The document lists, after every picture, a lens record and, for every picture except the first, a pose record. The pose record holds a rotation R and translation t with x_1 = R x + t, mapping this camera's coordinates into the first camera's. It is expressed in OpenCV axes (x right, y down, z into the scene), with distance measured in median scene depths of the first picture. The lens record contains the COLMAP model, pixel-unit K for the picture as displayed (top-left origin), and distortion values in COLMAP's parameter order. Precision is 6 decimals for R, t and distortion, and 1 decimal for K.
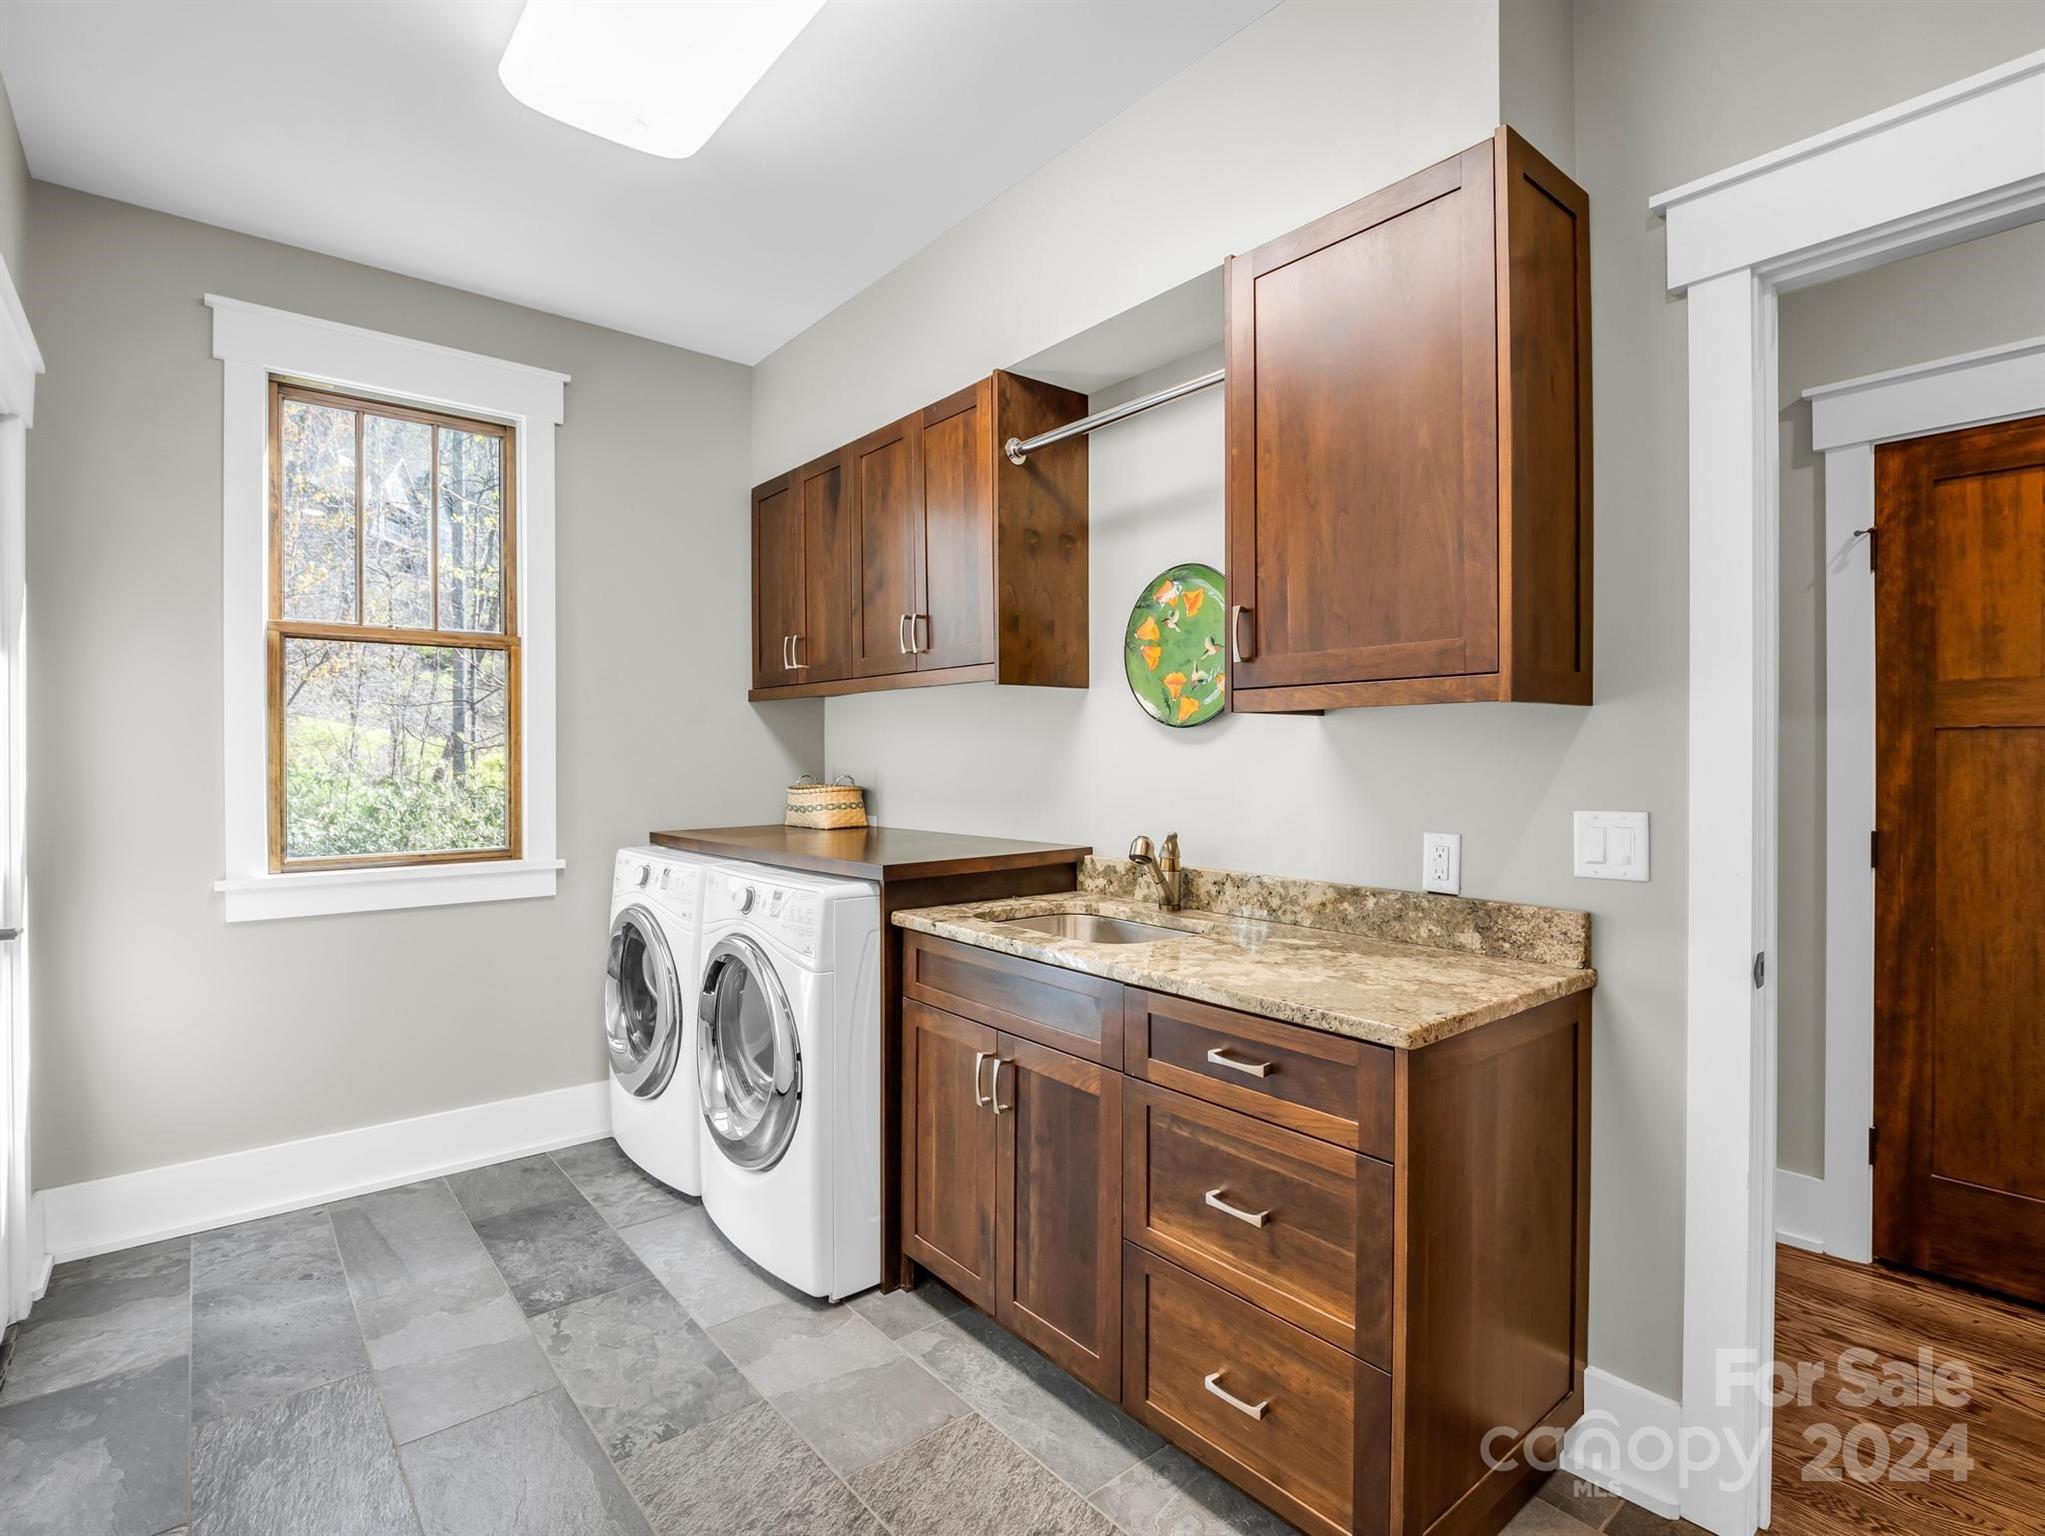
lens RADIAL K [[1006.4, 0, 1021.2], [0, 1006.4, 772.6], [0, 0, 1]] dist [-0.000368, 0.000337]
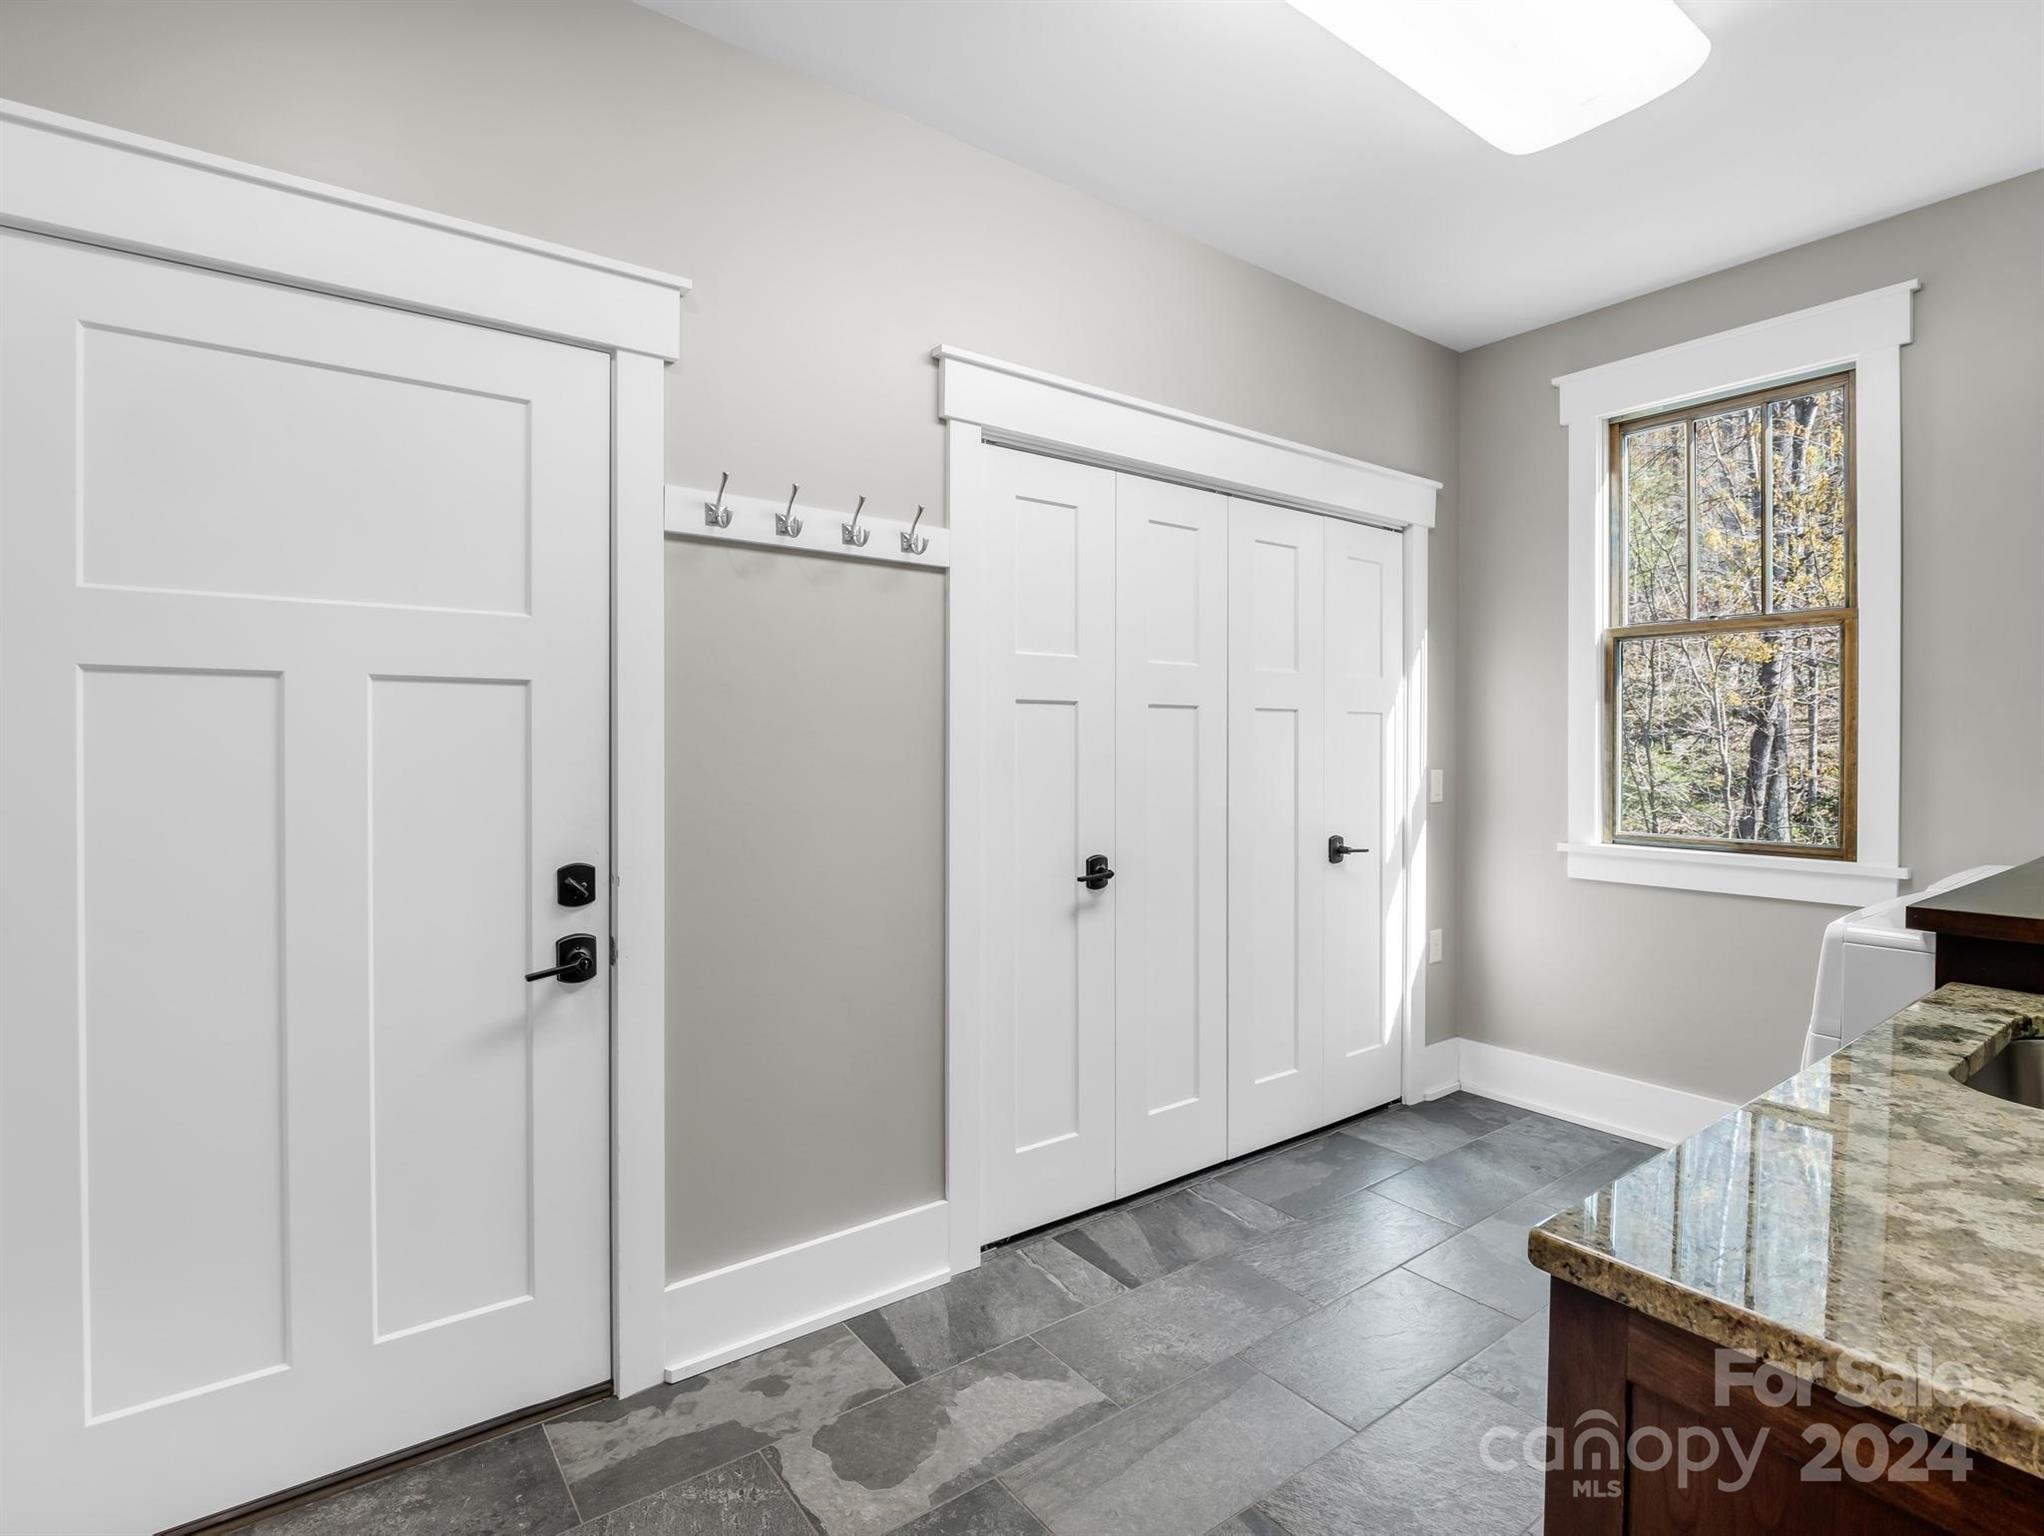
lens RADIAL K [[1005.9, 0, 1020.7], [0, 1005.9, 751.8], [0, 0, 1]] dist [-0.000368, 0.000337]
pose [[-0.040174, 0.007061, -0.999168, 0.471216], [-0.014349, 0.999868, 0.007643, -0.006131], [0.999090, 0.014644, -0.040067, 0.363159]]
